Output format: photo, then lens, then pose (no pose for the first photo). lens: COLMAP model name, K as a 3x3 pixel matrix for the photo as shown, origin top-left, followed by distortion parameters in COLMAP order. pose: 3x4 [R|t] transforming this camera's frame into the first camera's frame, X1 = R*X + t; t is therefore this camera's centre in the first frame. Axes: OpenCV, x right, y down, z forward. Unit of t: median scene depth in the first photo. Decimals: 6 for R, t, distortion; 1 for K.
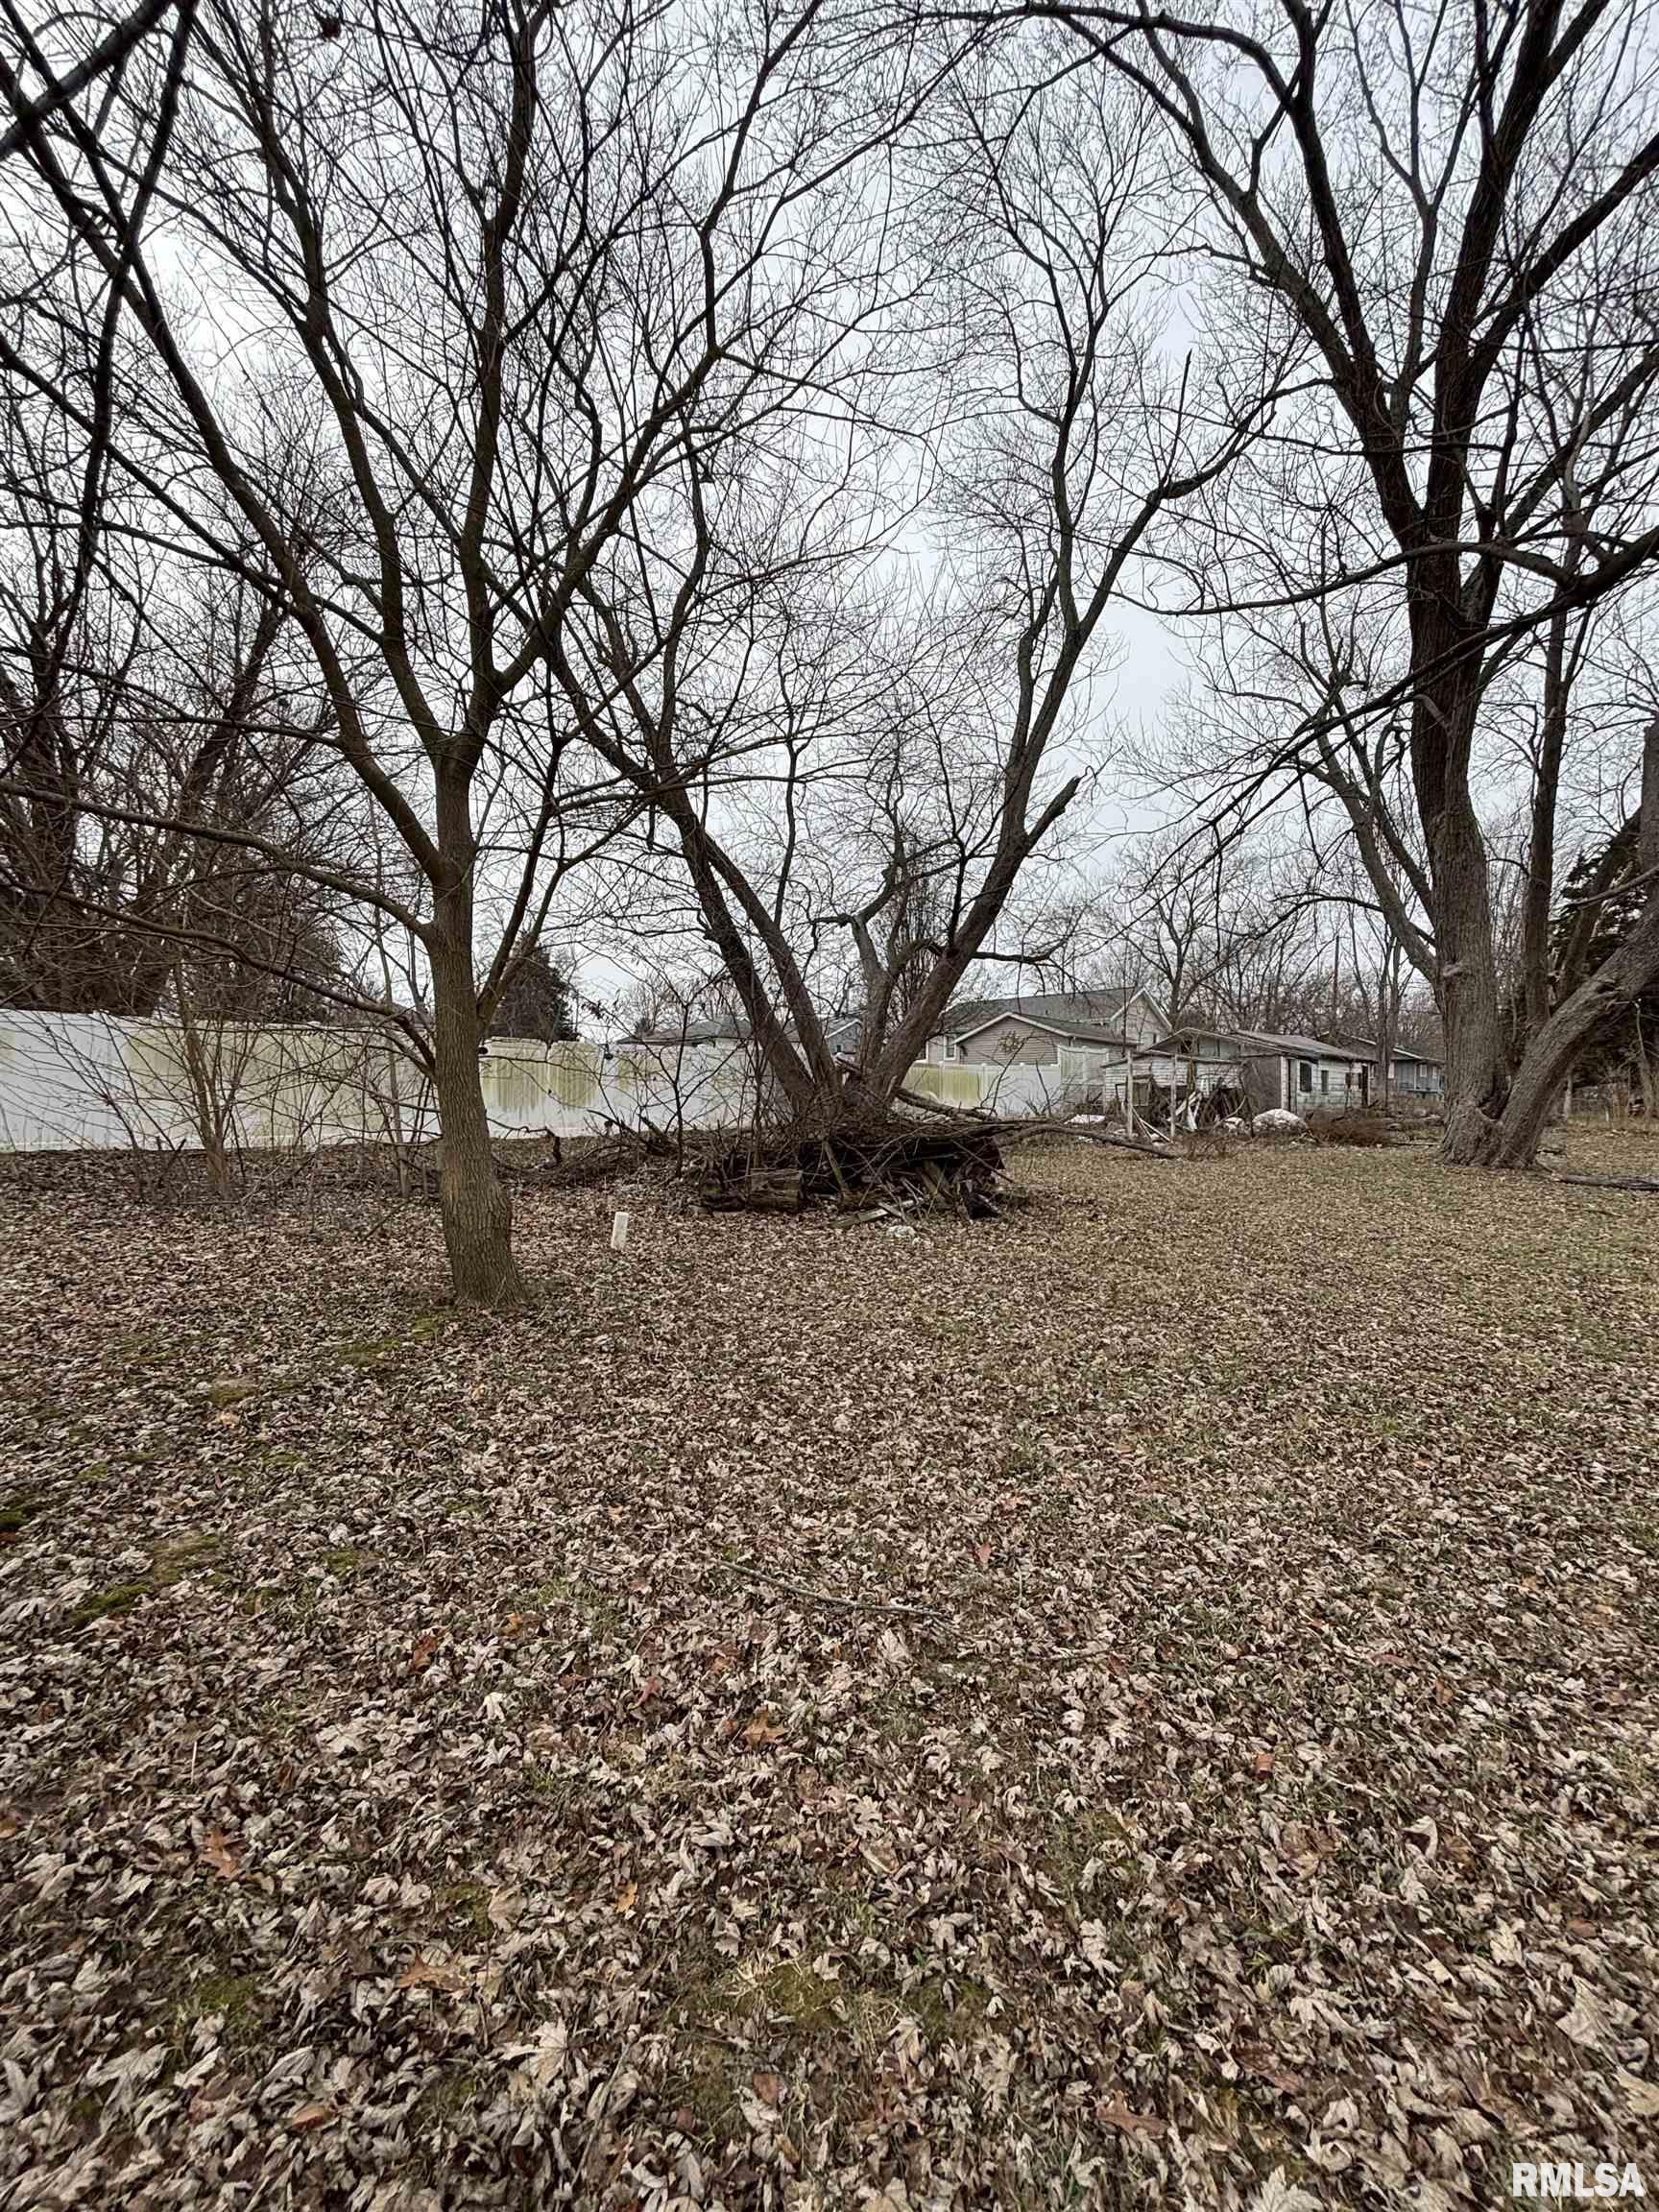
lens RADIAL K [[885.4, 0, 836.7], [0, 885.4, 1103.0], [0, 0, 1]] dist [0.002179, 0.000203]
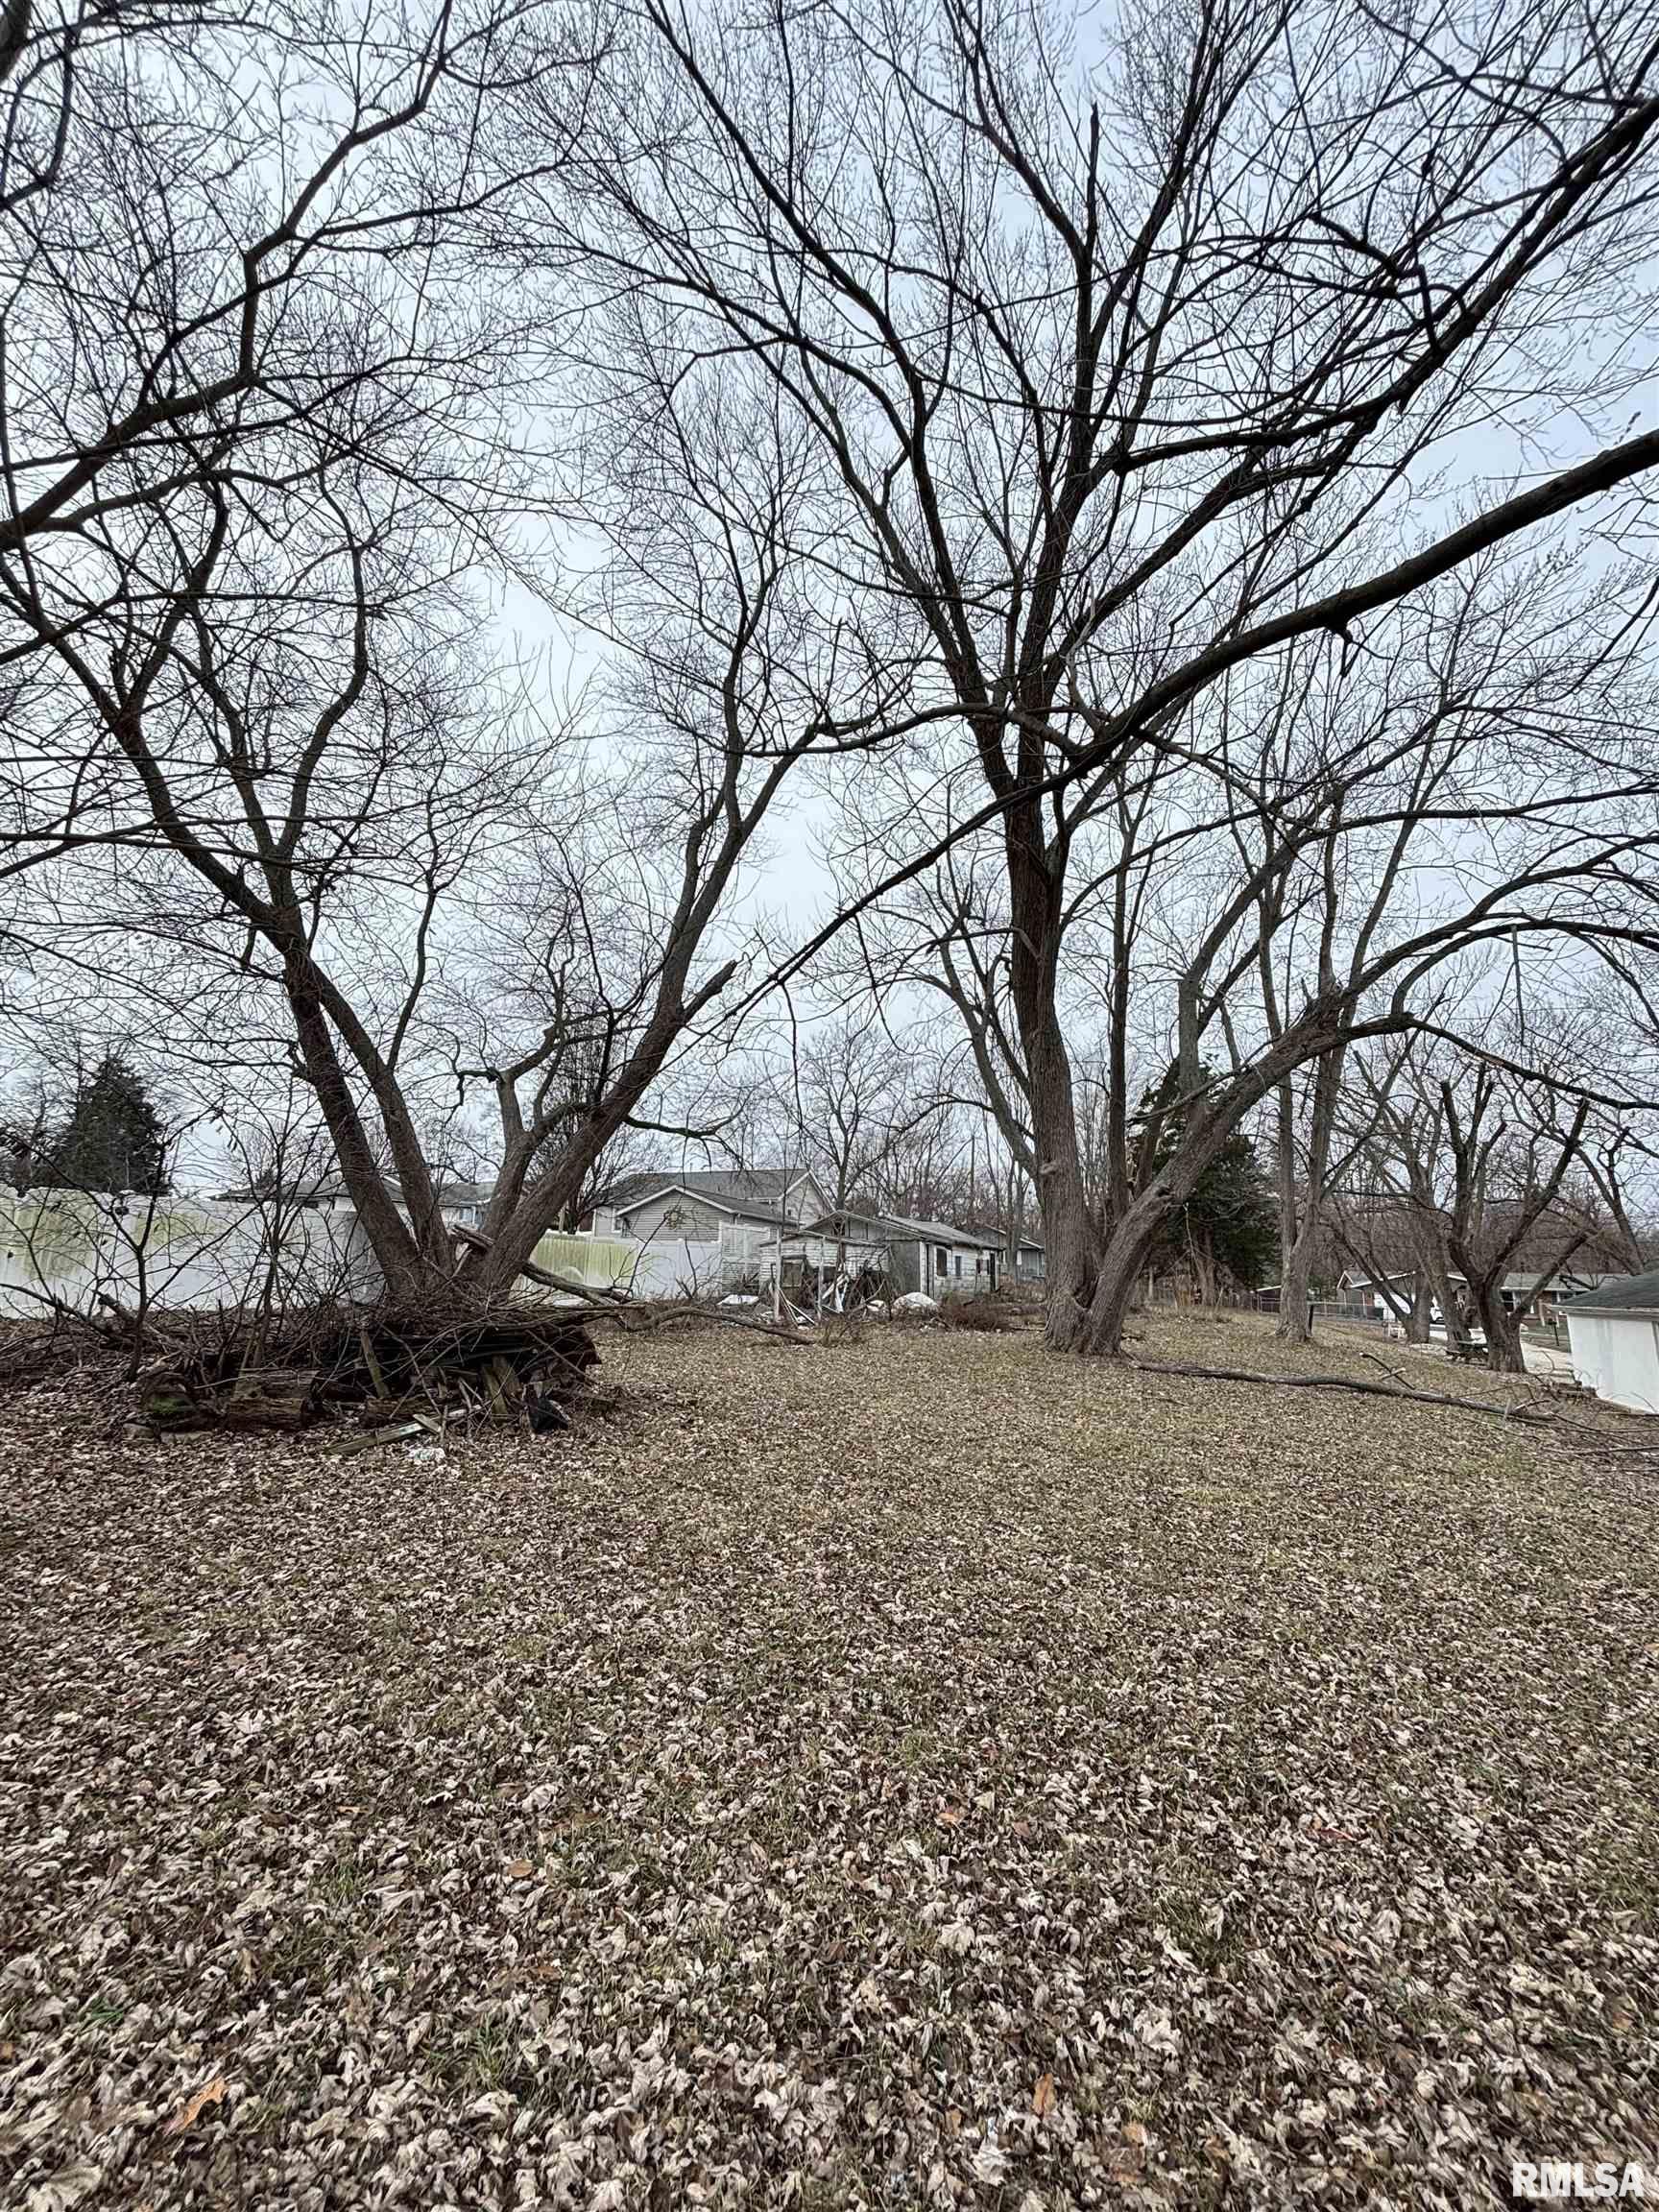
lens RADIAL K [[885.4, 0, 831.0], [0, 885.4, 1105.5], [0, 0, 1]] dist [0.002179, 0.000203]
pose [[0.939621, 0.086338, 0.331147, 0.104263], [-0.020935, 0.980341, -0.196196, -0.007595], [-0.341577, 0.177418, 0.922956, 0.096295]]
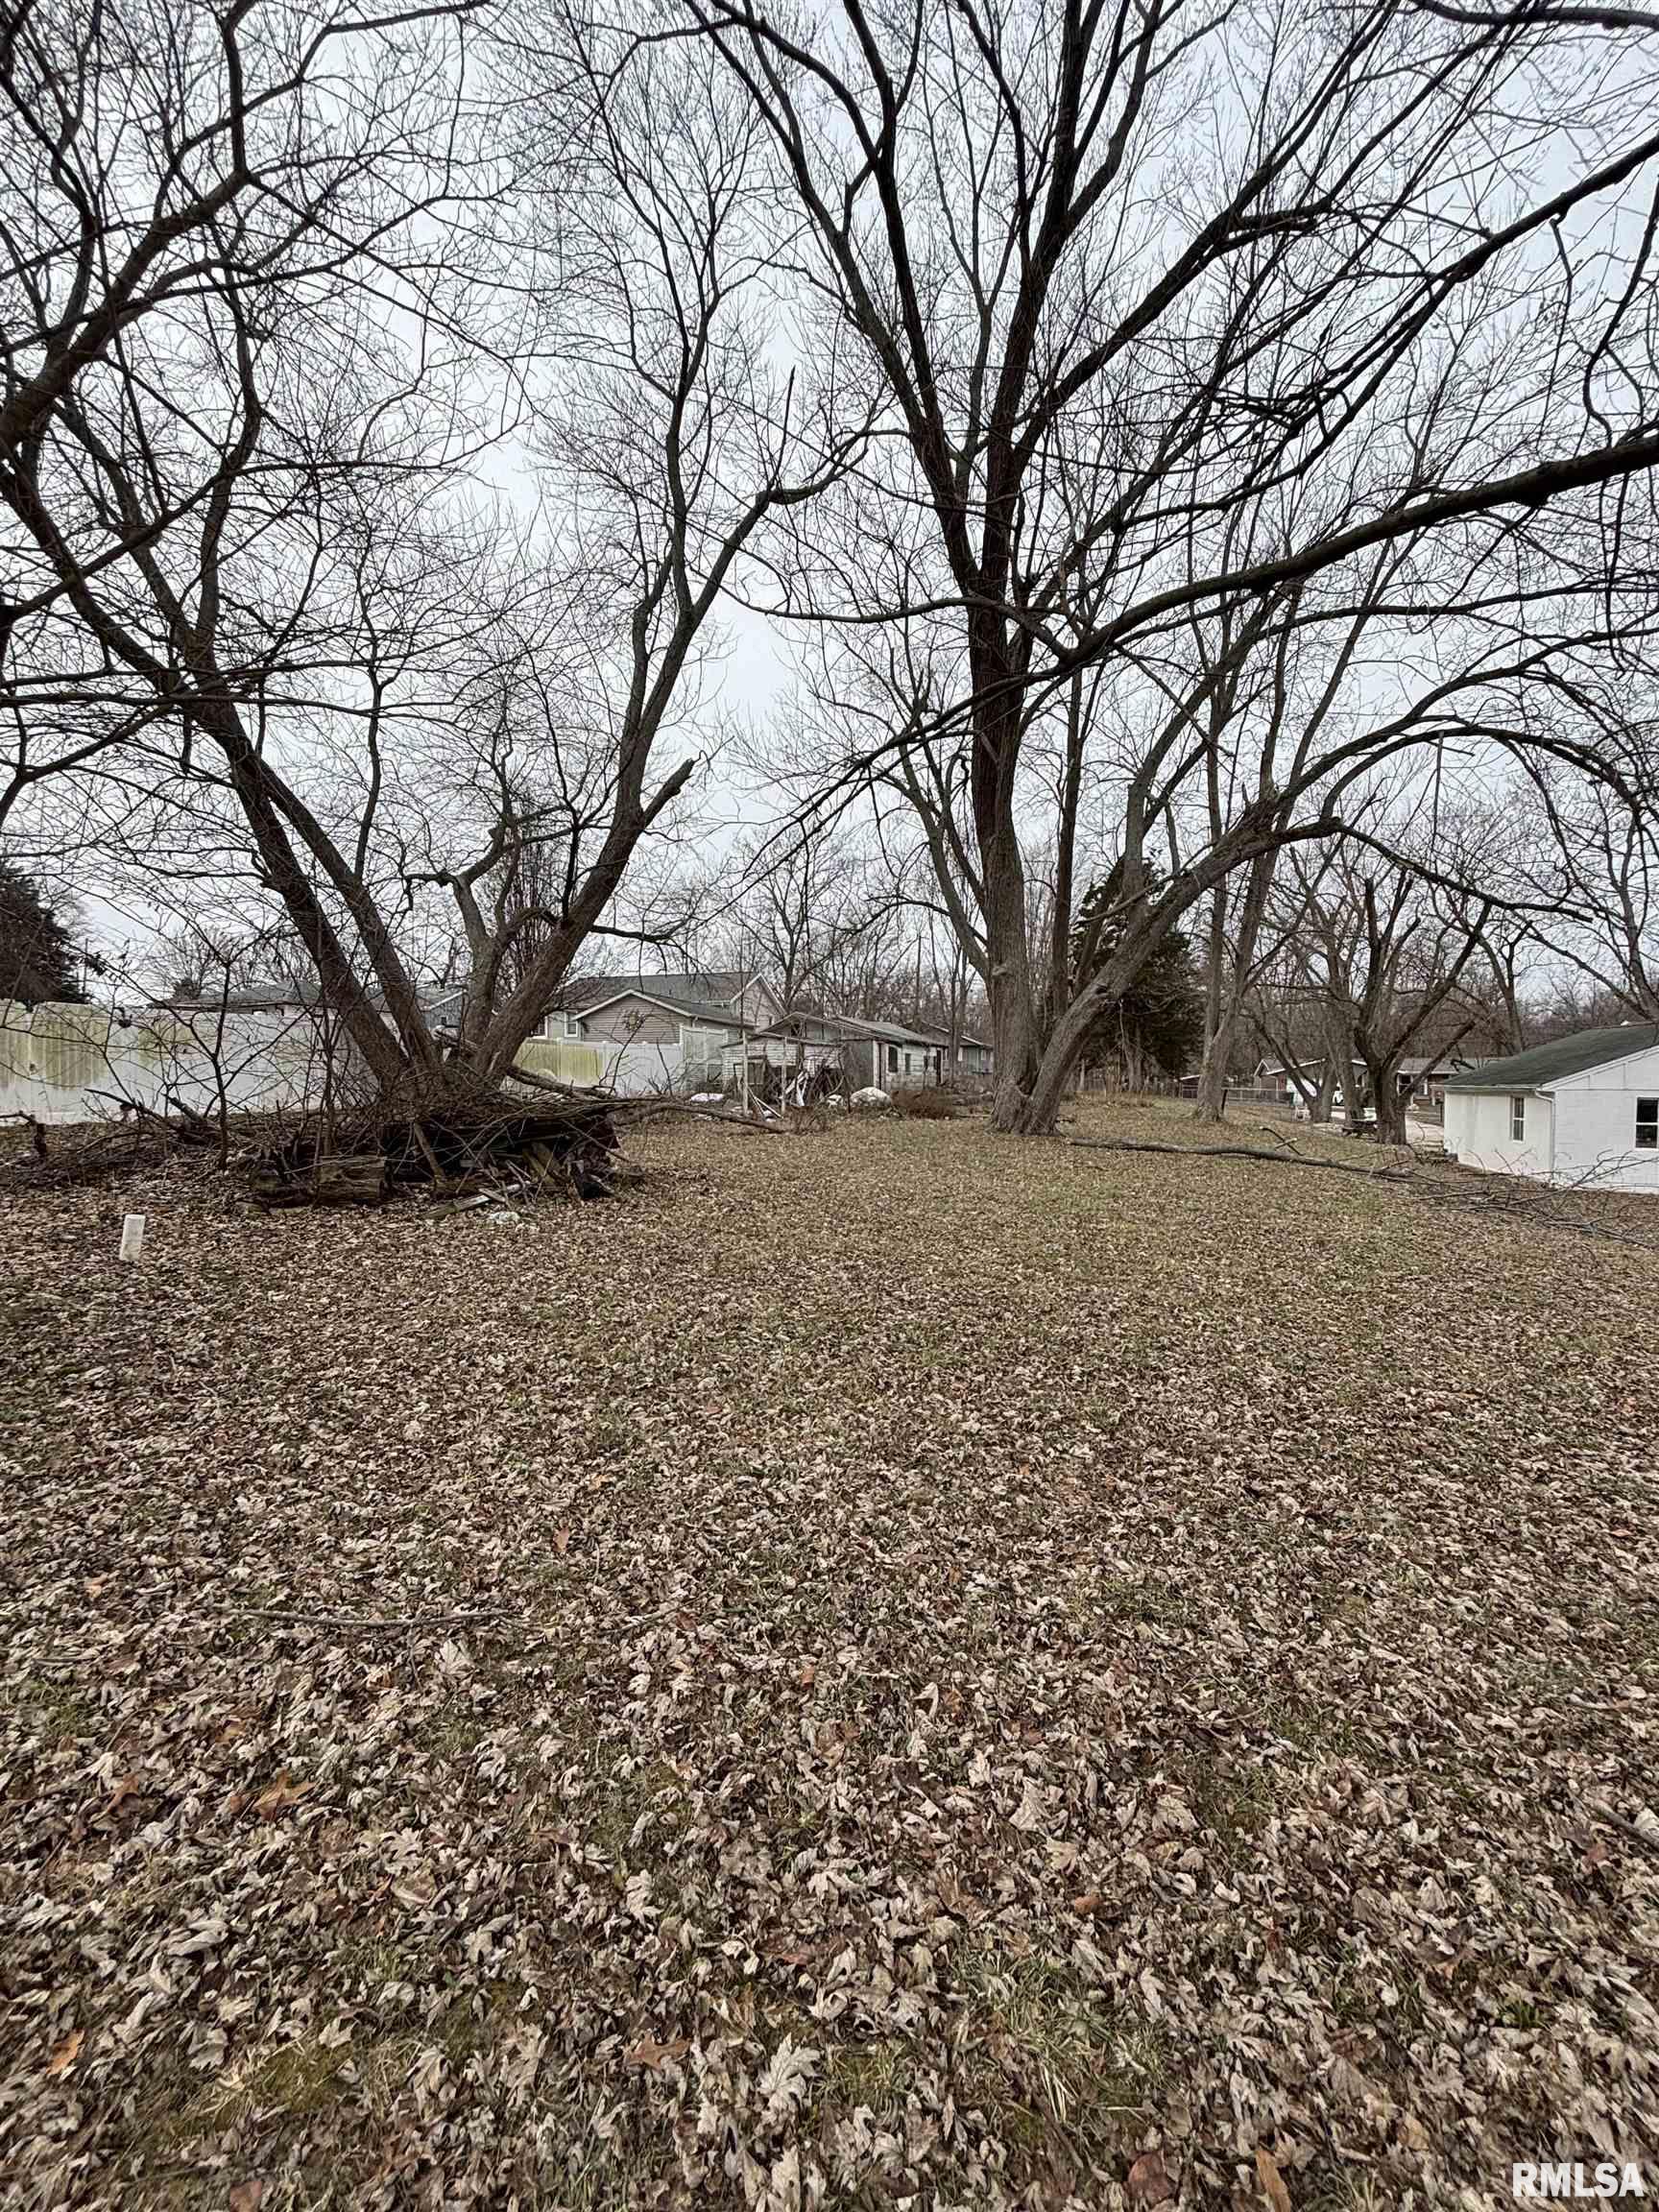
lens RADIAL K [[885.4, 0, 832.1], [0, 885.4, 1103.6], [0, 0, 1]] dist [0.002179, 0.000203]
pose [[0.915784, -0.010455, 0.401536, 0.014486], [0.000549, 0.999693, 0.024777, 0.000992], [-0.401671, -0.022469, 0.915508, -0.001305]]
